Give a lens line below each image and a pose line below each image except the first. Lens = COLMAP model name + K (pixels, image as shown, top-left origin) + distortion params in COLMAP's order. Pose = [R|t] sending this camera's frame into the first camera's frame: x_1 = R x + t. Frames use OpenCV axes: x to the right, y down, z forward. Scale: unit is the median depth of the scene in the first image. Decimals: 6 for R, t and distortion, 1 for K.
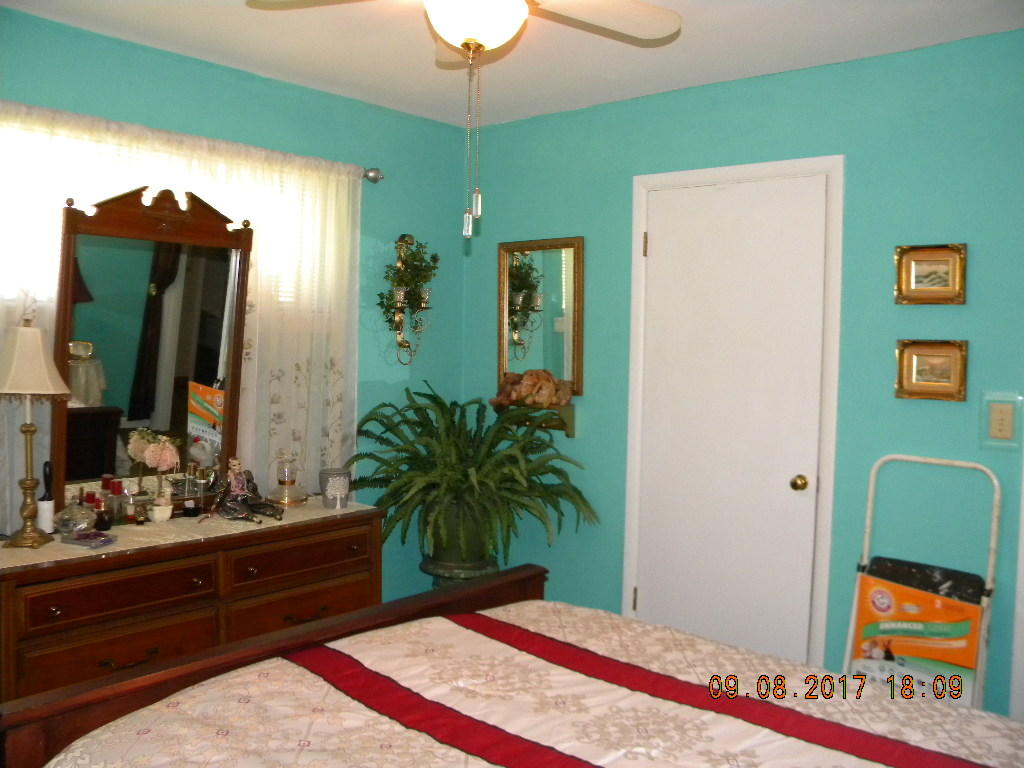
lens RADIAL K [[872.0, 0, 512.0], [0, 872.0, 384.0], [0, 0, 1]] dist [-0.159544, 0.163635]
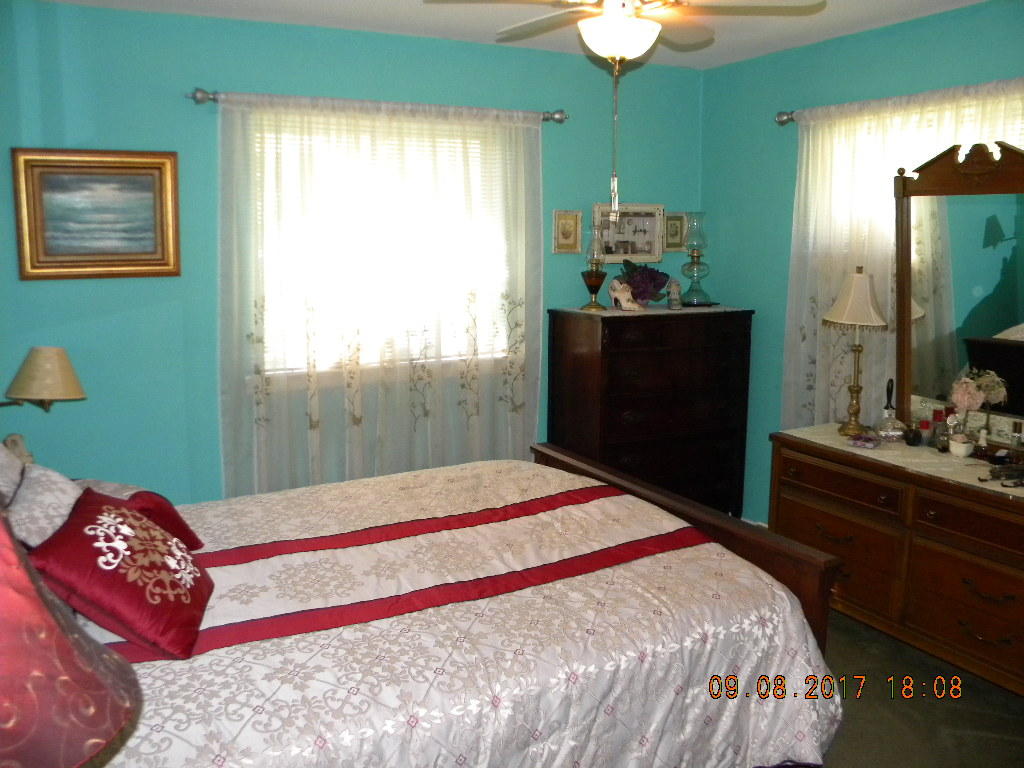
lens RADIAL K [[872.0, 0, 512.0], [0, 872.0, 384.0], [0, 0, 1]] dist [-0.159544, 0.163635]
pose [[-0.341363, 0.139986, -0.929449, 0.882026], [-0.056005, 0.984061, 0.168781, -0.090186], [0.938261, 0.109670, -0.328082, 0.933557]]
